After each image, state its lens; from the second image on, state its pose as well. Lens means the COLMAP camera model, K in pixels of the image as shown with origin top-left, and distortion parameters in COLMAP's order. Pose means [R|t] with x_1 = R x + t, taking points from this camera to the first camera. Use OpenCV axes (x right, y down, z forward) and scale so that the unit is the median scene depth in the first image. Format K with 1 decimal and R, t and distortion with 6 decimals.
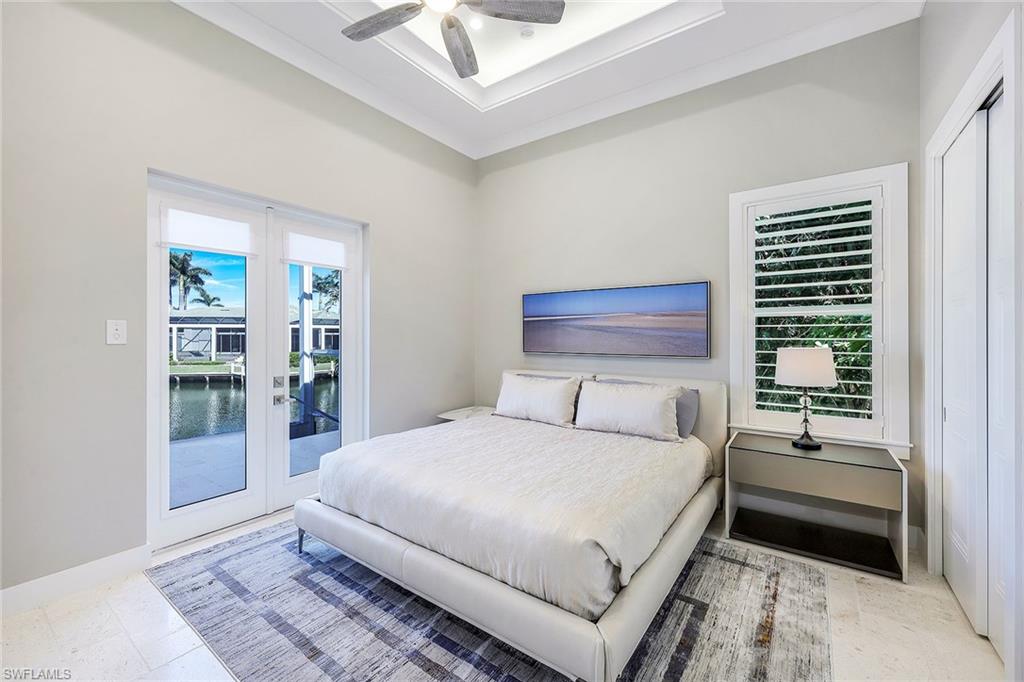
lens RADIAL K [[415.2, 0, 508.3], [0, 415.2, 338.0], [0, 0, 1]] dist [0.002839, 0.000095]
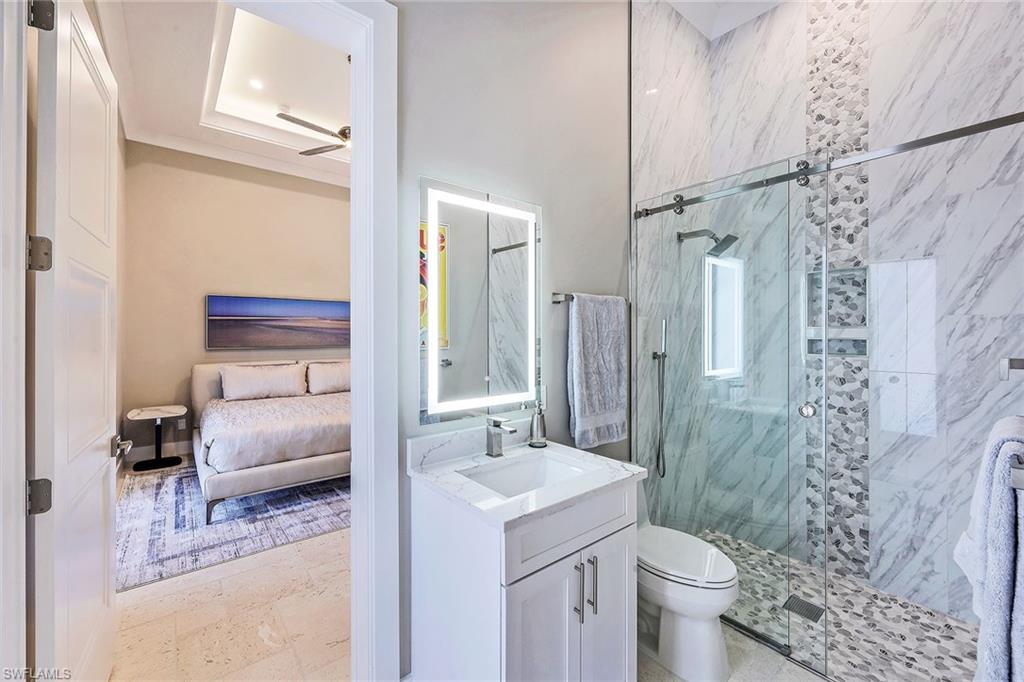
lens RADIAL K [[415.2, 0, 512.0], [0, 415.2, 335.5], [0, 0, 1]] dist [0.002839, 0.000095]
pose [[0.251735, -0.005920, 0.967778, -0.969017], [-0.000951, 0.999979, 0.006365, -0.007093], [-0.967796, -0.002523, 0.251724, -0.063787]]
